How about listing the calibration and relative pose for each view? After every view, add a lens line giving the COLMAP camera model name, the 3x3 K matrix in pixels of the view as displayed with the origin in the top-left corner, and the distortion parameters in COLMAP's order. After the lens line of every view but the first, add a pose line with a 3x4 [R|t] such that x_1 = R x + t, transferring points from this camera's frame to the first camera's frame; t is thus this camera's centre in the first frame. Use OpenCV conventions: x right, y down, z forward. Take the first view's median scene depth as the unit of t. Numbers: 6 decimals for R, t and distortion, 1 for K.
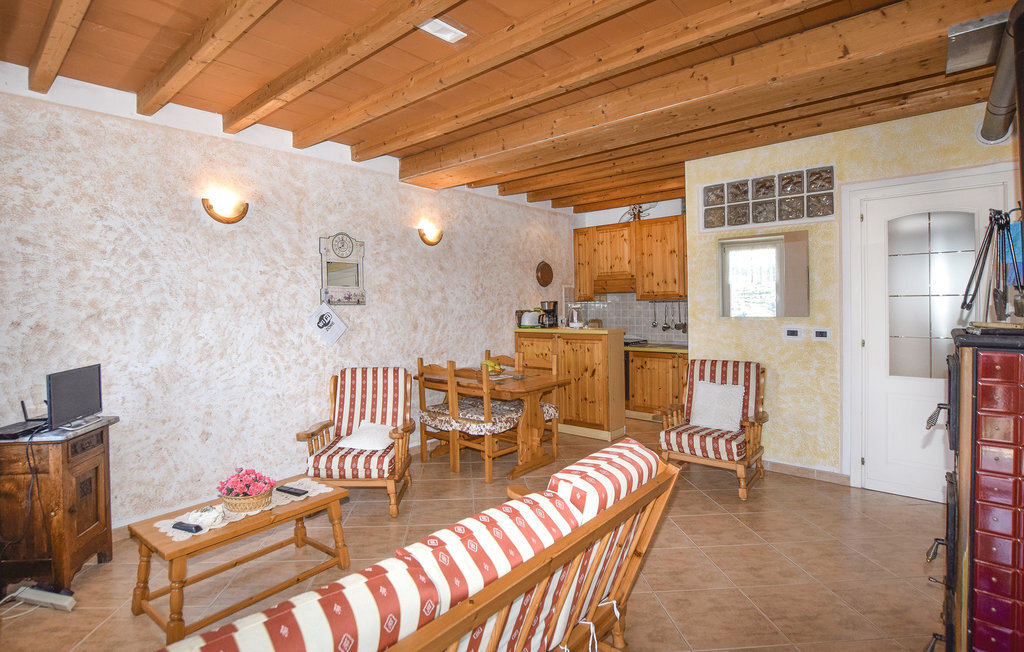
lens RADIAL K [[477.8, 0, 507.2], [0, 477.8, 306.8], [0, 0, 1]] dist [-0.000283, -0.000259]
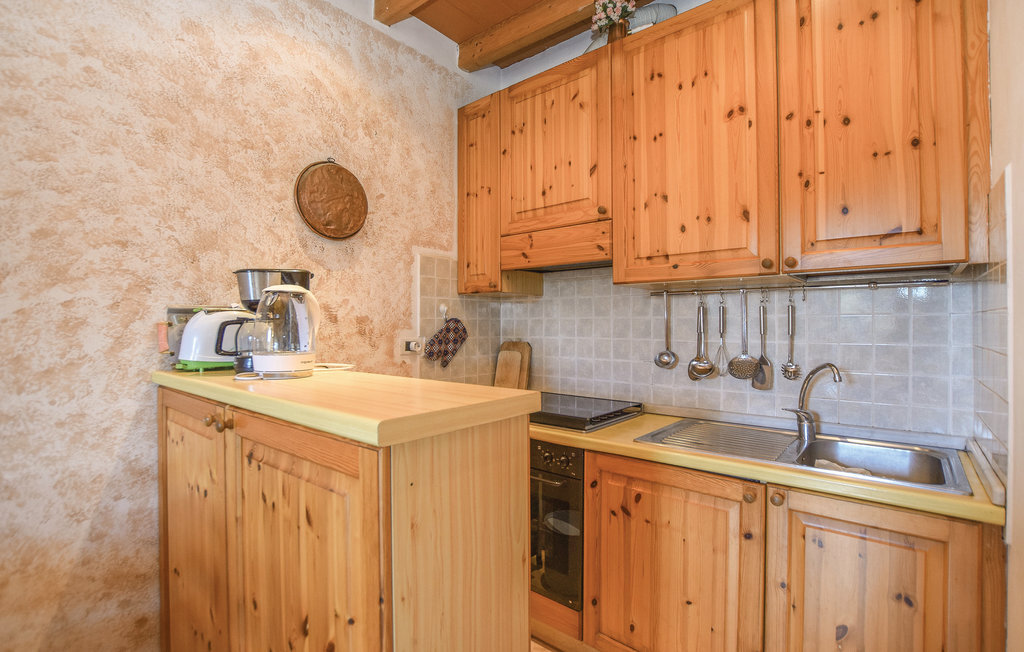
lens RADIAL K [[503.3, 0, 512.0], [0, 503.3, 326.0], [0, 0, 1]] dist [-0.003052, -0.001908]
pose [[0.999486, 0.014962, 0.028340, 0.191058], [-0.014728, 0.999856, -0.008455, 0.017797], [-0.028462, 0.008034, 0.999563, 0.655302]]
